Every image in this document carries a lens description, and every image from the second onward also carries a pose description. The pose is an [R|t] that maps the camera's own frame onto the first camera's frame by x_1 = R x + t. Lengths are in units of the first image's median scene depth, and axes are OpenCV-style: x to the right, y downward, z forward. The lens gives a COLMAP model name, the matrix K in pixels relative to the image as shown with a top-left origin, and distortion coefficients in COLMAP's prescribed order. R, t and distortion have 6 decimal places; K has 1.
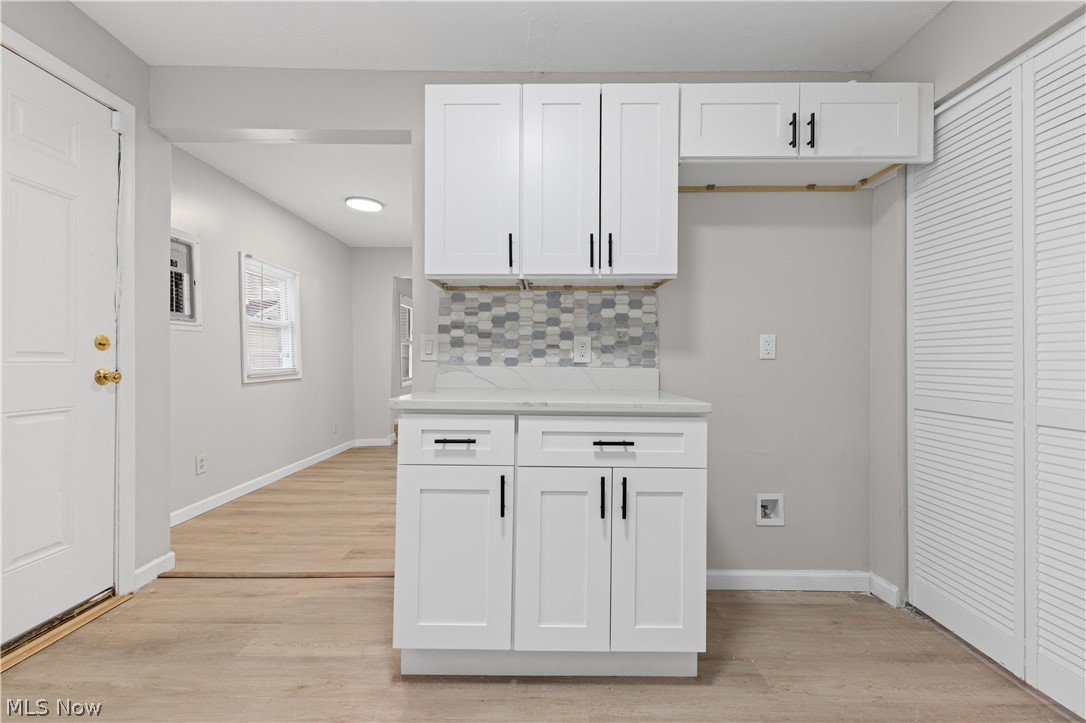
lens RADIAL K [[436.8, 0, 543.1], [0, 436.8, 356.0], [0, 0, 1]] dist [0.017082, -0.006473]
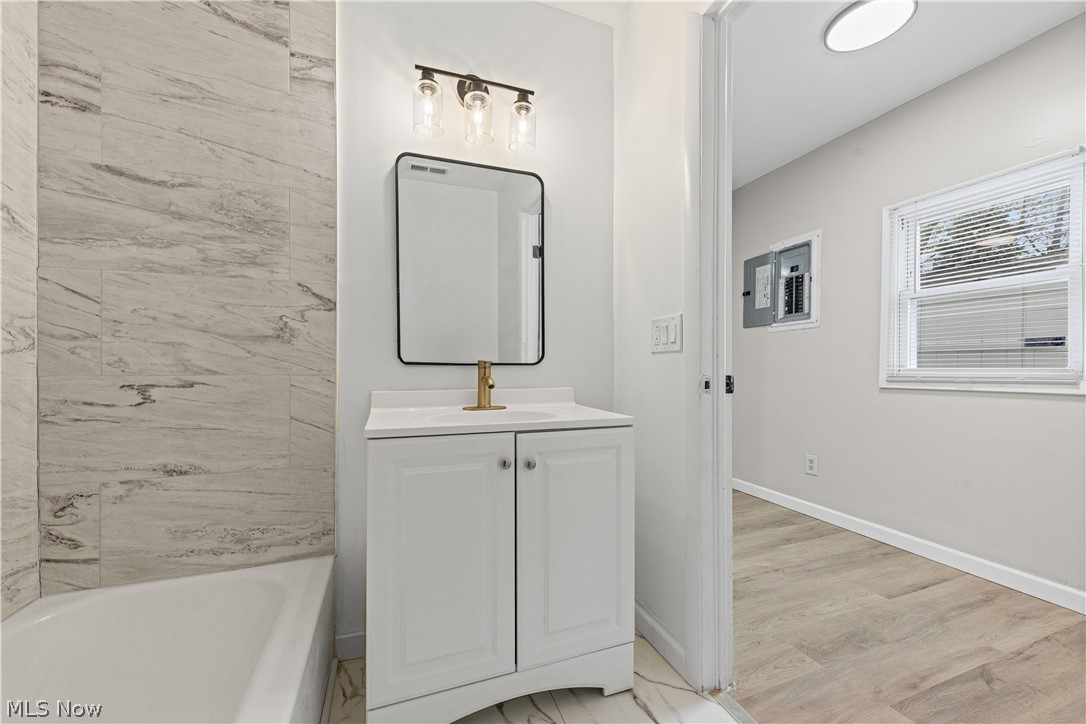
lens RADIAL K [[436.8, 0, 546.4], [0, 436.8, 368.2], [0, 0, 1]] dist [0.017082, -0.006473]
pose [[-0.936664, -0.003921, -0.350207, 0.152124], [-0.002066, 0.999982, -0.005671, 0.056983], [0.350223, -0.004589, -0.936655, 2.434514]]
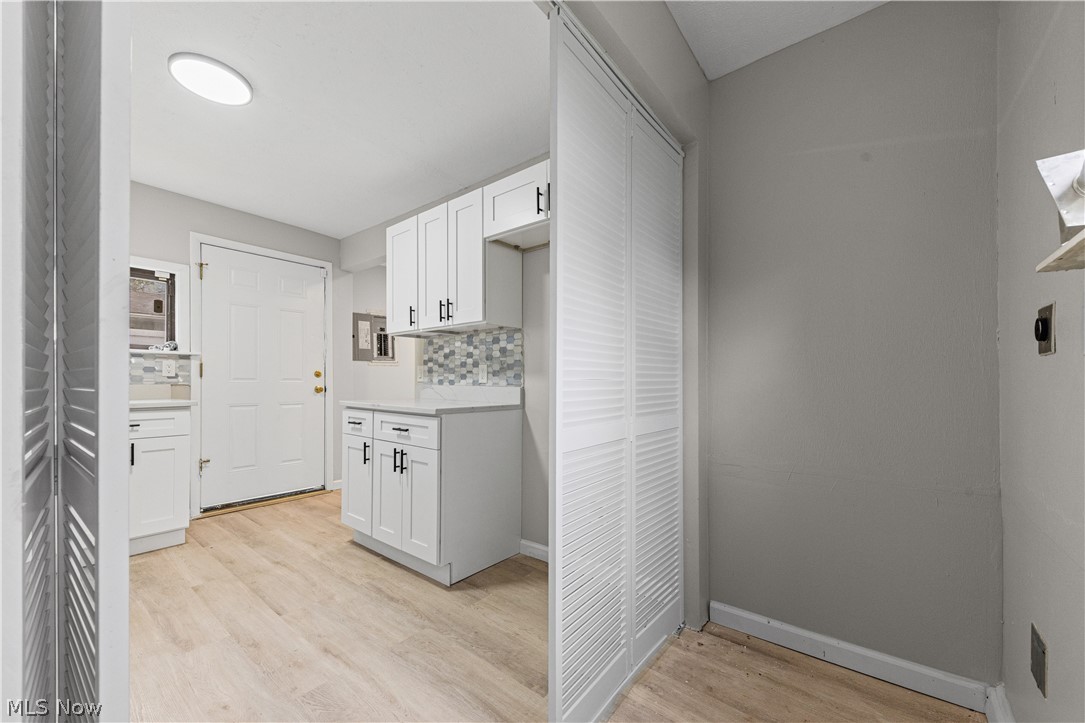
lens RADIAL K [[436.4, 0, 539.3], [0, 436.4, 378.7], [0, 0, 1]] dist [0.017082, -0.006473]
pose [[0.763995, -0.007100, -0.645183, 1.151670], [0.008675, 0.999962, -0.000733, 0.003711], [0.645164, -0.005037, 0.764028, 0.026451]]
